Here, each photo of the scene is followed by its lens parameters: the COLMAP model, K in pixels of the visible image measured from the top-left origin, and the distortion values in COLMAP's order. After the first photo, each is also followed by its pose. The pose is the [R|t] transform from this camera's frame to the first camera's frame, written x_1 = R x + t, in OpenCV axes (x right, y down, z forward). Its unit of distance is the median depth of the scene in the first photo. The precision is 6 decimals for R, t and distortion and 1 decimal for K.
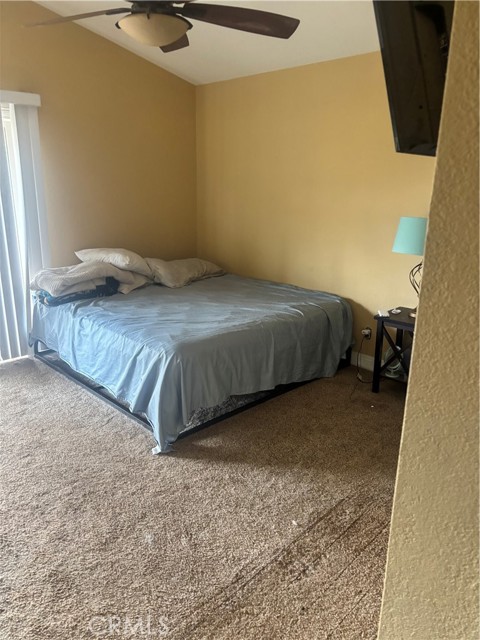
lens RADIAL K [[483.1, 0, 238.9], [0, 483.1, 321.3], [0, 0, 1]] dist [0.051484, -0.050857]
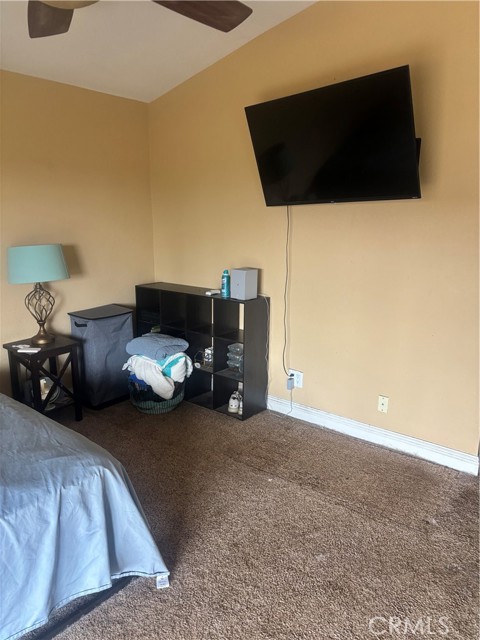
lens RADIAL K [[483.1, 0, 238.3], [0, 483.1, 316.5], [0, 0, 1]] dist [0.051484, -0.050857]
pose [[-0.099213, -0.237146, 0.966394, -0.875370], [0.278988, 0.925604, 0.255779, -0.281027], [-0.955156, 0.294989, -0.025671, 0.880565]]
